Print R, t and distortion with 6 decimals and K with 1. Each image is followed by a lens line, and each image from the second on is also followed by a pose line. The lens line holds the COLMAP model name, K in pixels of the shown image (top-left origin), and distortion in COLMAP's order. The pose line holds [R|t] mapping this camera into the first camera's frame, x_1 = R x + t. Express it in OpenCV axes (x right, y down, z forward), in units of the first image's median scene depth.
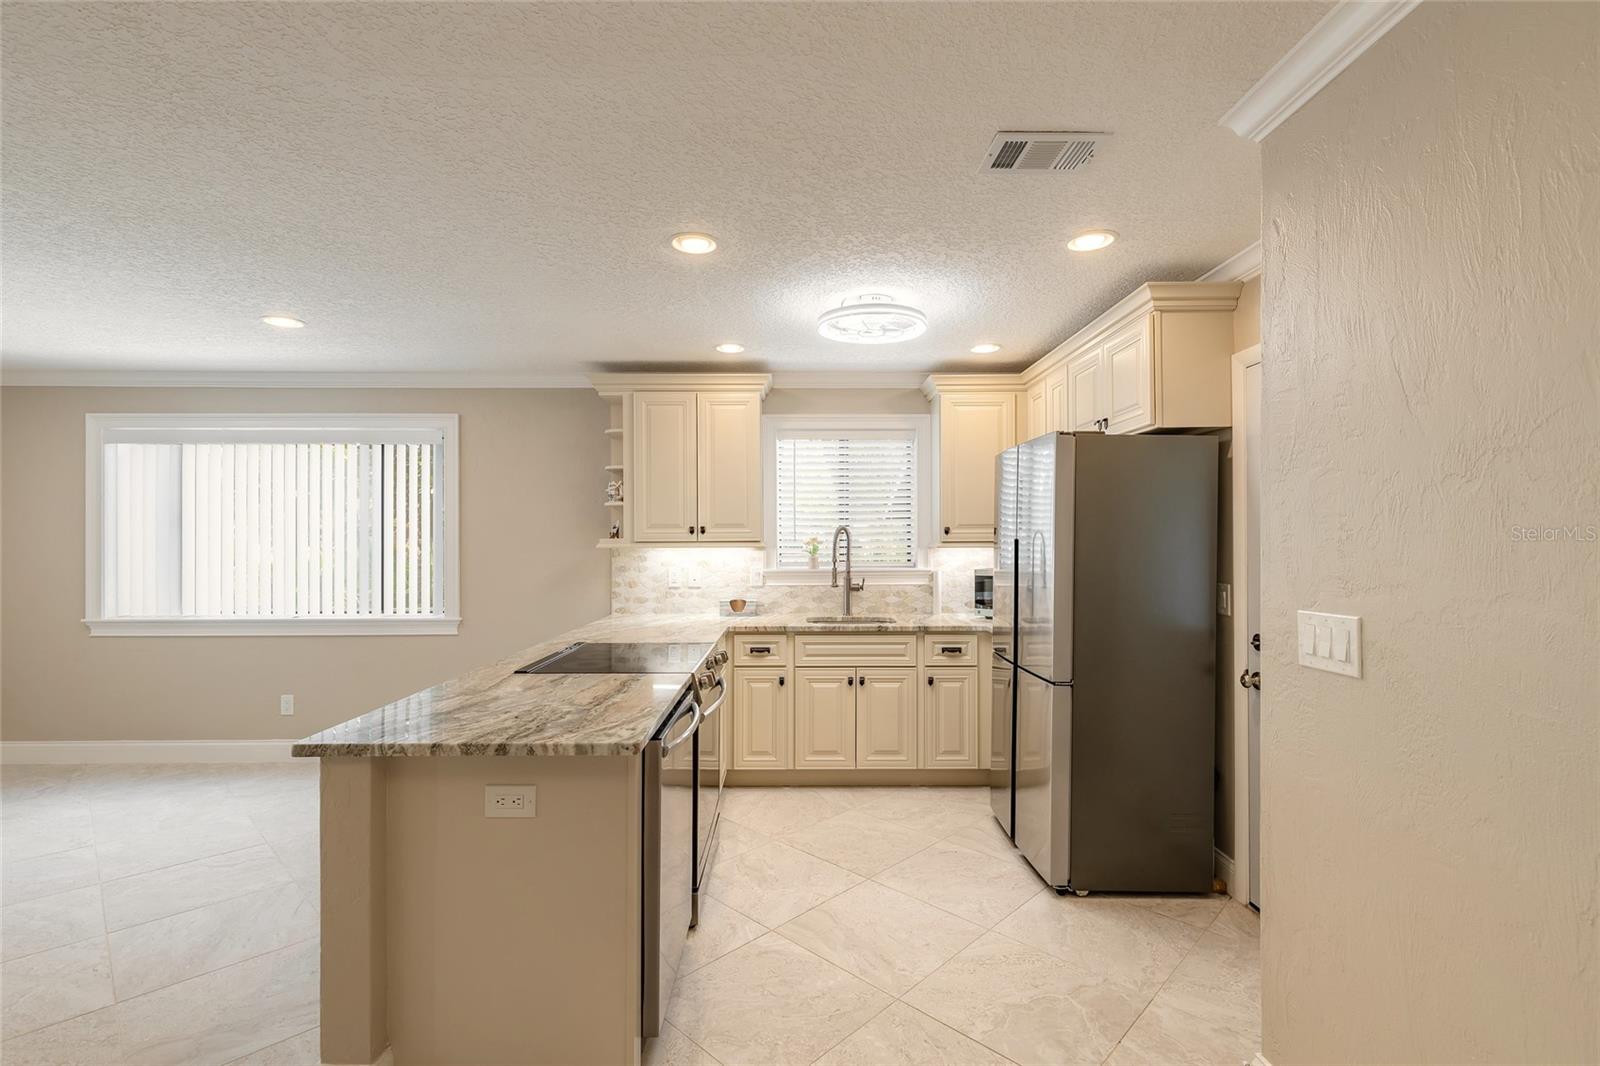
lens RADIAL K [[726.7, 0, 794.6], [0, 726.7, 538.6], [0, 0, 1]] dist [0.012581, -0.001797]
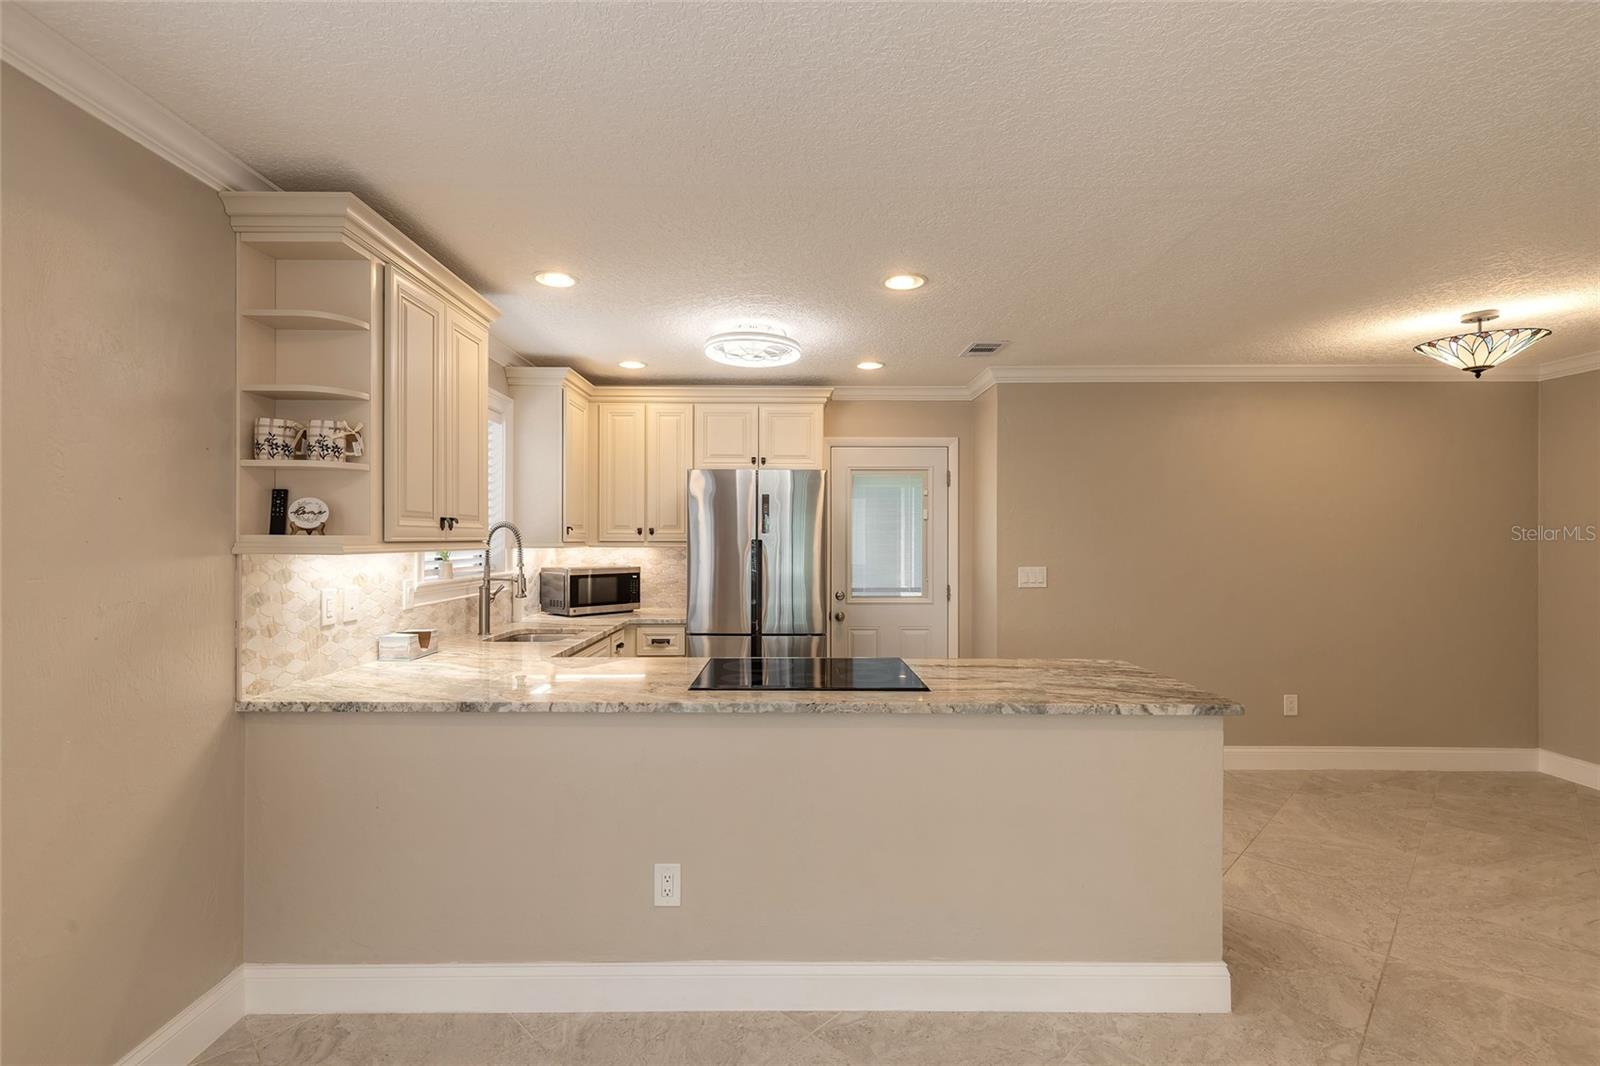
lens RADIAL K [[726.7, 0, 795.7], [0, 726.7, 536.2], [0, 0, 1]] dist [0.012581, -0.001797]
pose [[-0.003704, 0.007705, 0.999963, -0.763388], [-0.005609, 0.999954, -0.007726, 0.002788], [-0.999977, -0.005637, -0.003661, 0.699941]]
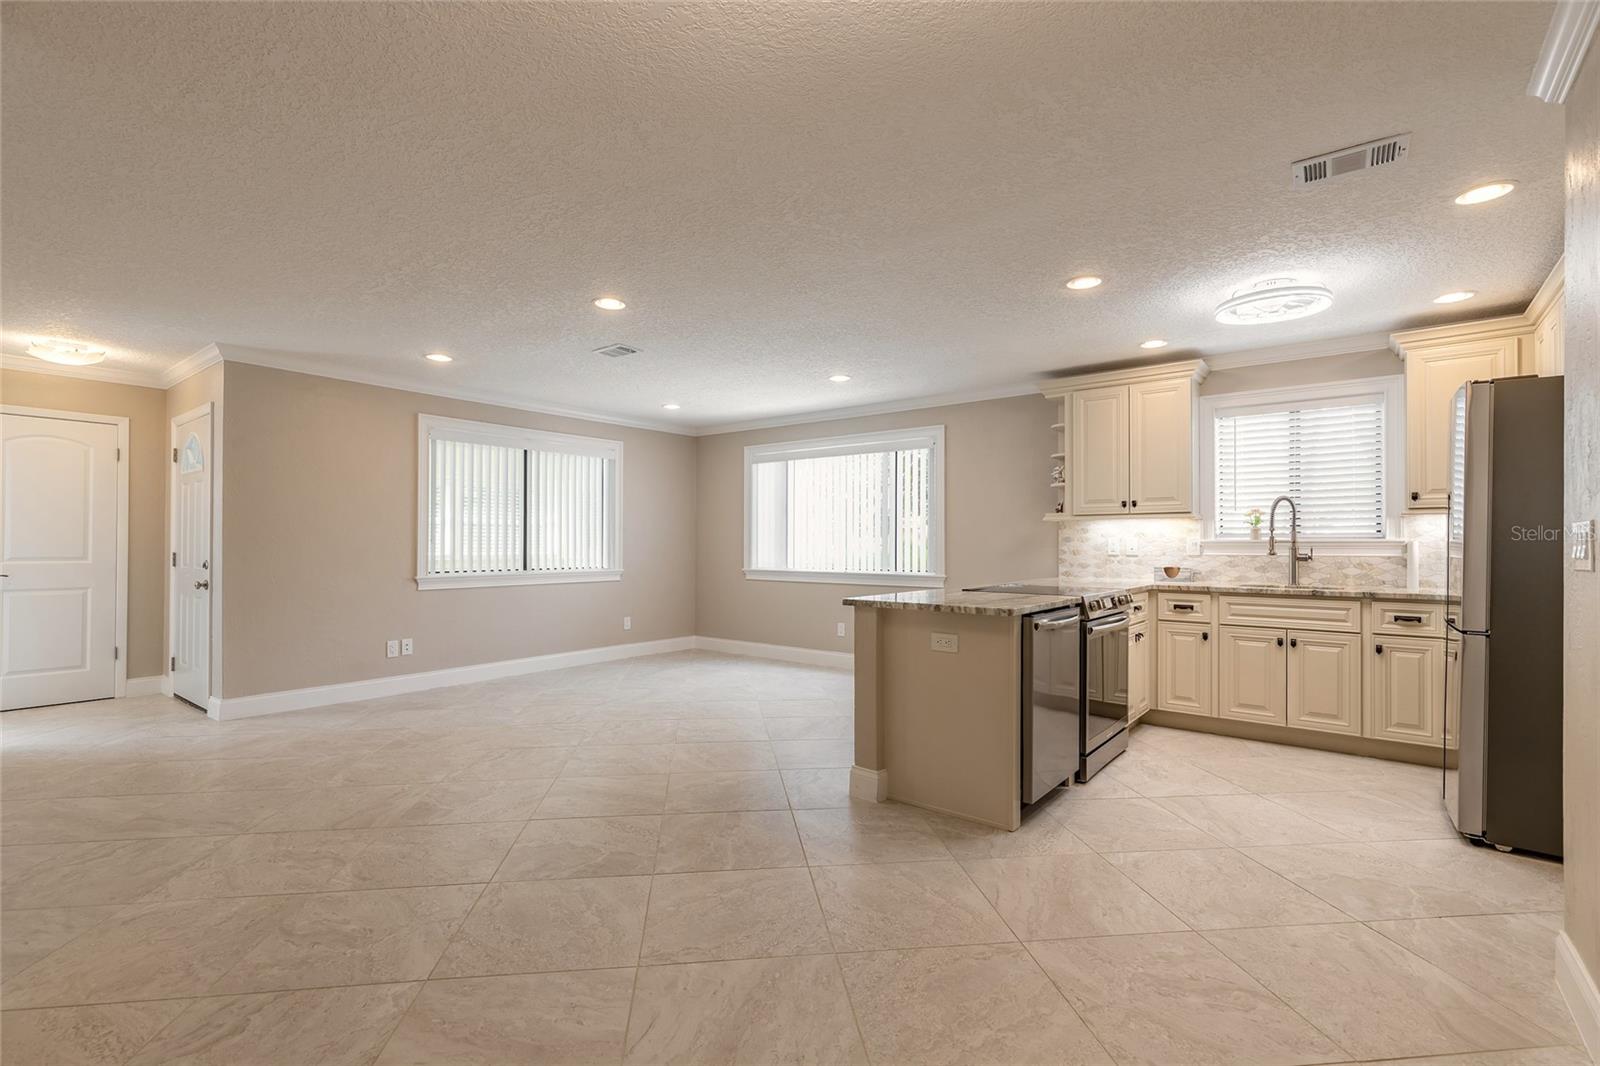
lens RADIAL K [[726.7, 0, 795.1], [0, 726.7, 538.4], [0, 0, 1]] dist [0.012581, -0.001797]
pose [[0.781952, -0.000729, -0.623338, 0.173764], [-0.002571, 0.999987, -0.004395, 0.049852], [0.623333, 0.005039, 0.781940, -0.242349]]
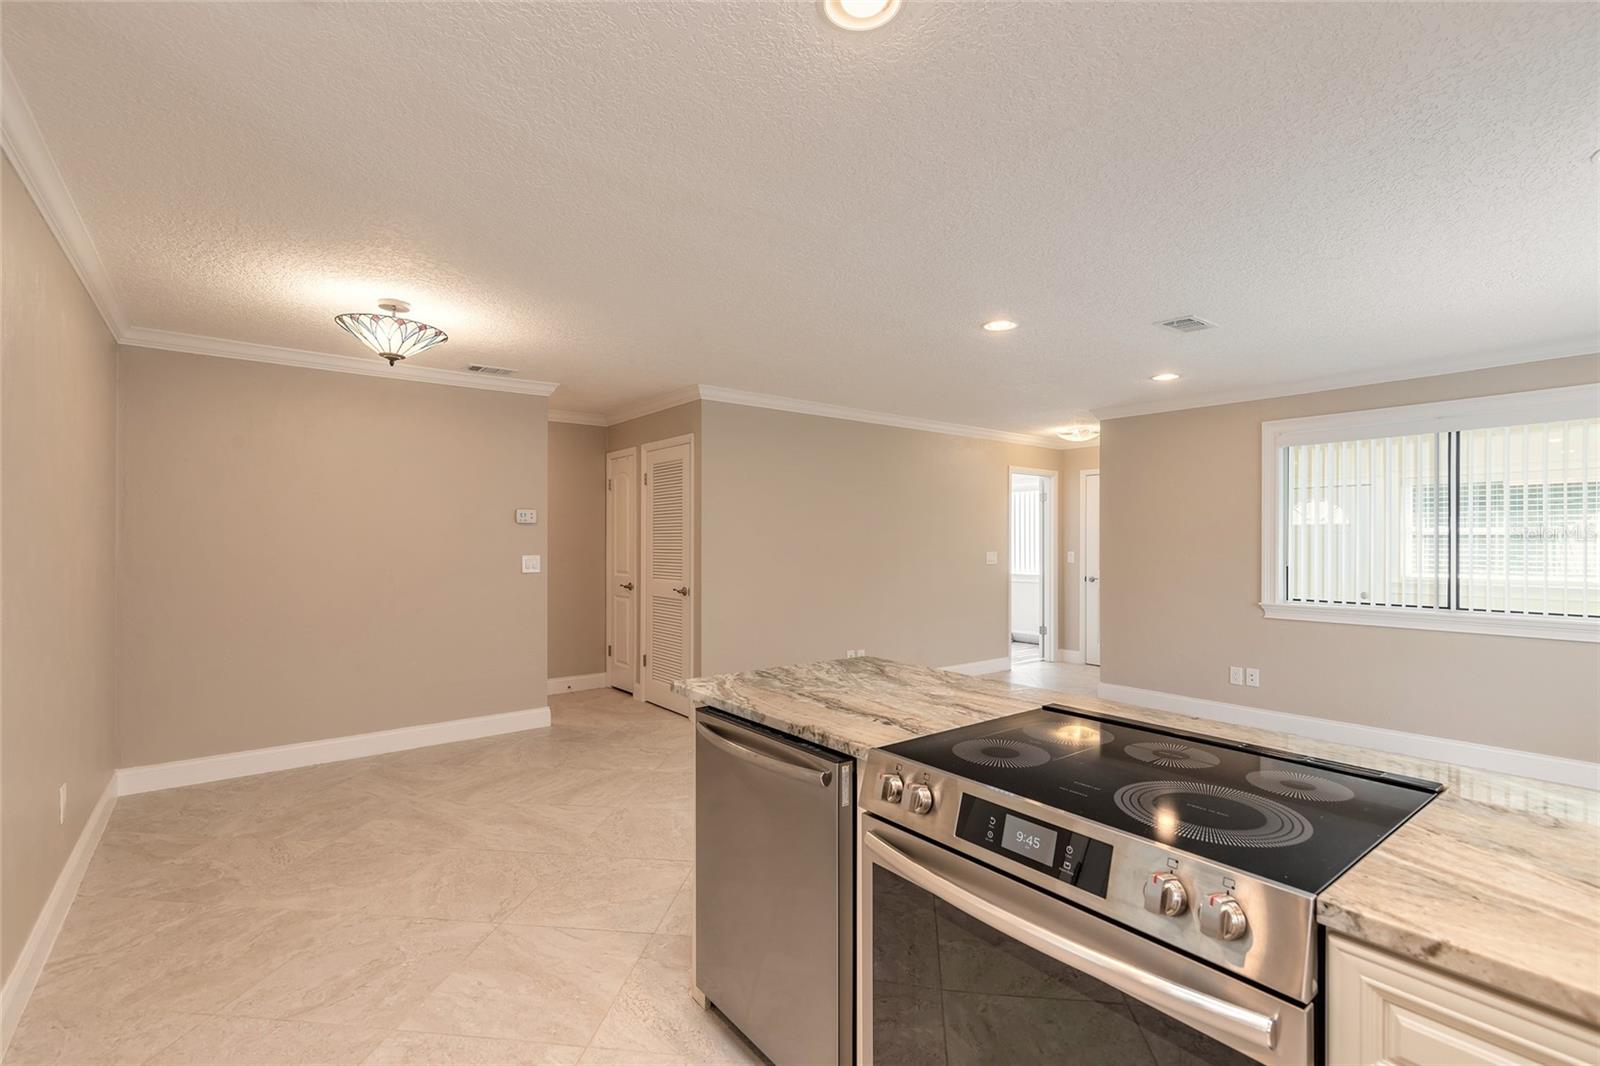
lens RADIAL K [[726.7, 0, 795.8], [0, 726.7, 540.7], [0, 0, 1]] dist [0.012581, -0.001797]
pose [[-0.796634, 0.001161, -0.604461, 0.150654], [0.001745, 0.999998, -0.000379, 0.013037], [0.604460, -0.001357, -0.796635, 0.851233]]
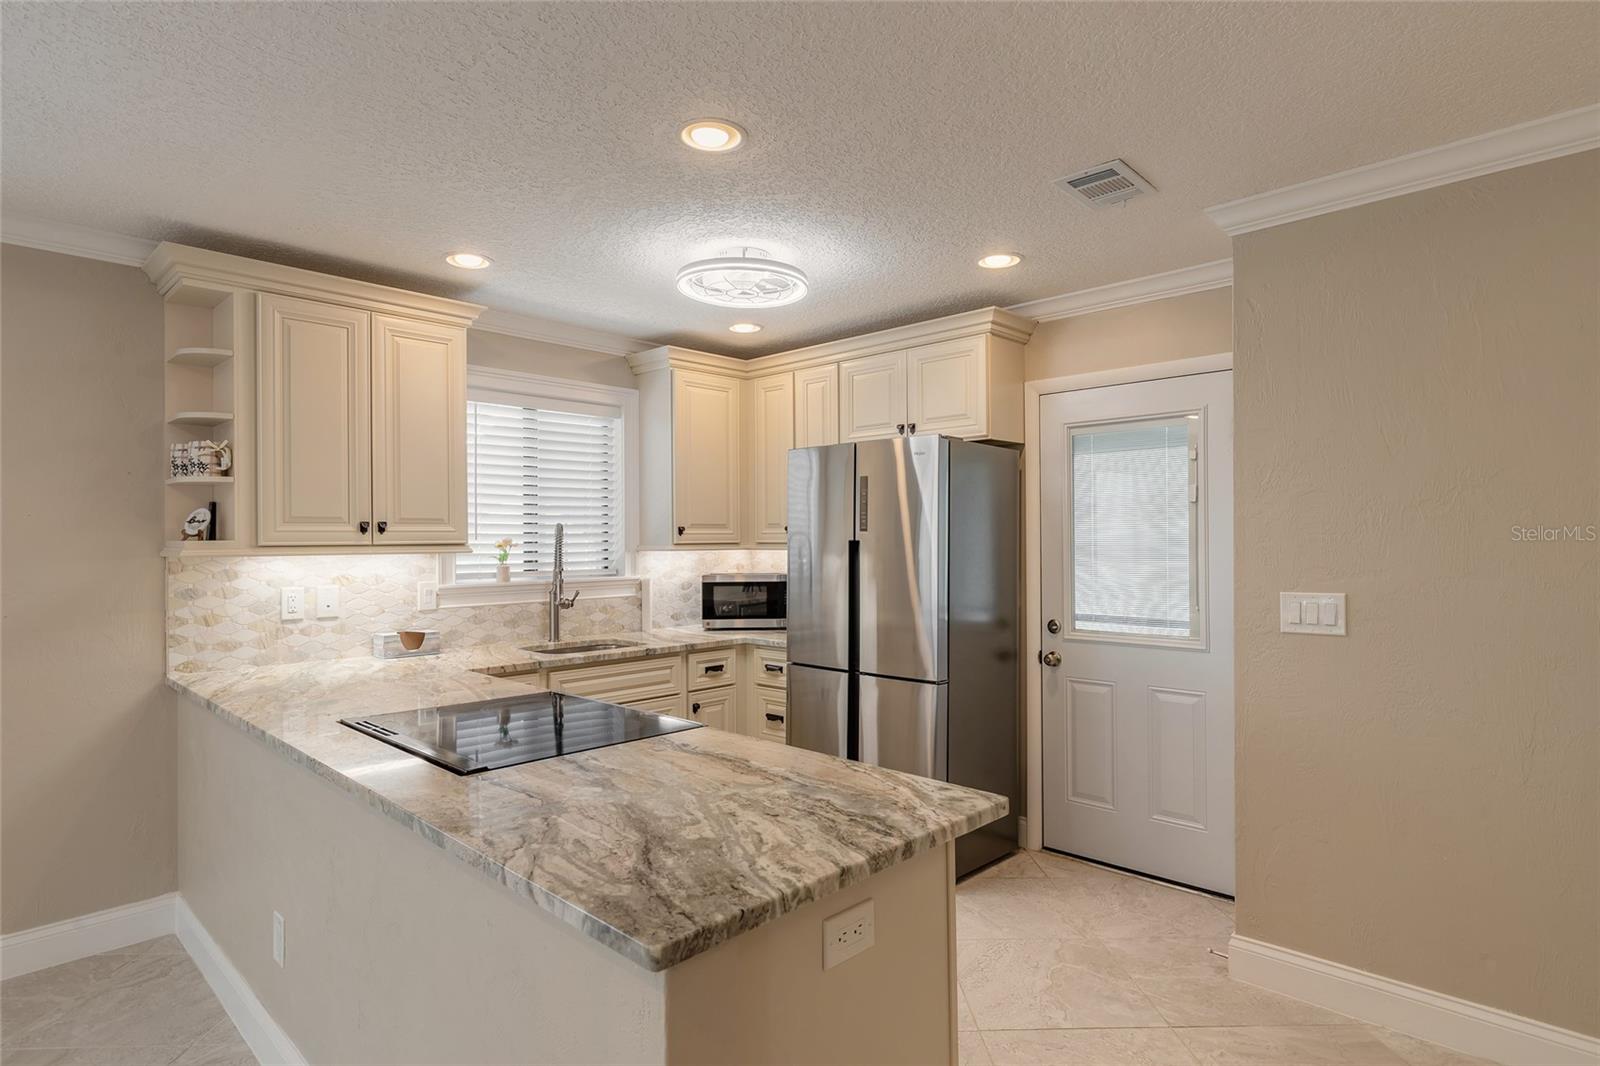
lens RADIAL K [[850.6, 0, 798.0], [0, 850.6, 536.7], [0, 0, 1]] dist [0.004201, -0.001491]
pose [[0.696976, 0.002260, 0.717091, -0.411249], [0.001023, 0.999991, -0.004146, 0.000201], [-0.717094, 0.003624, 0.696967, 0.205252]]
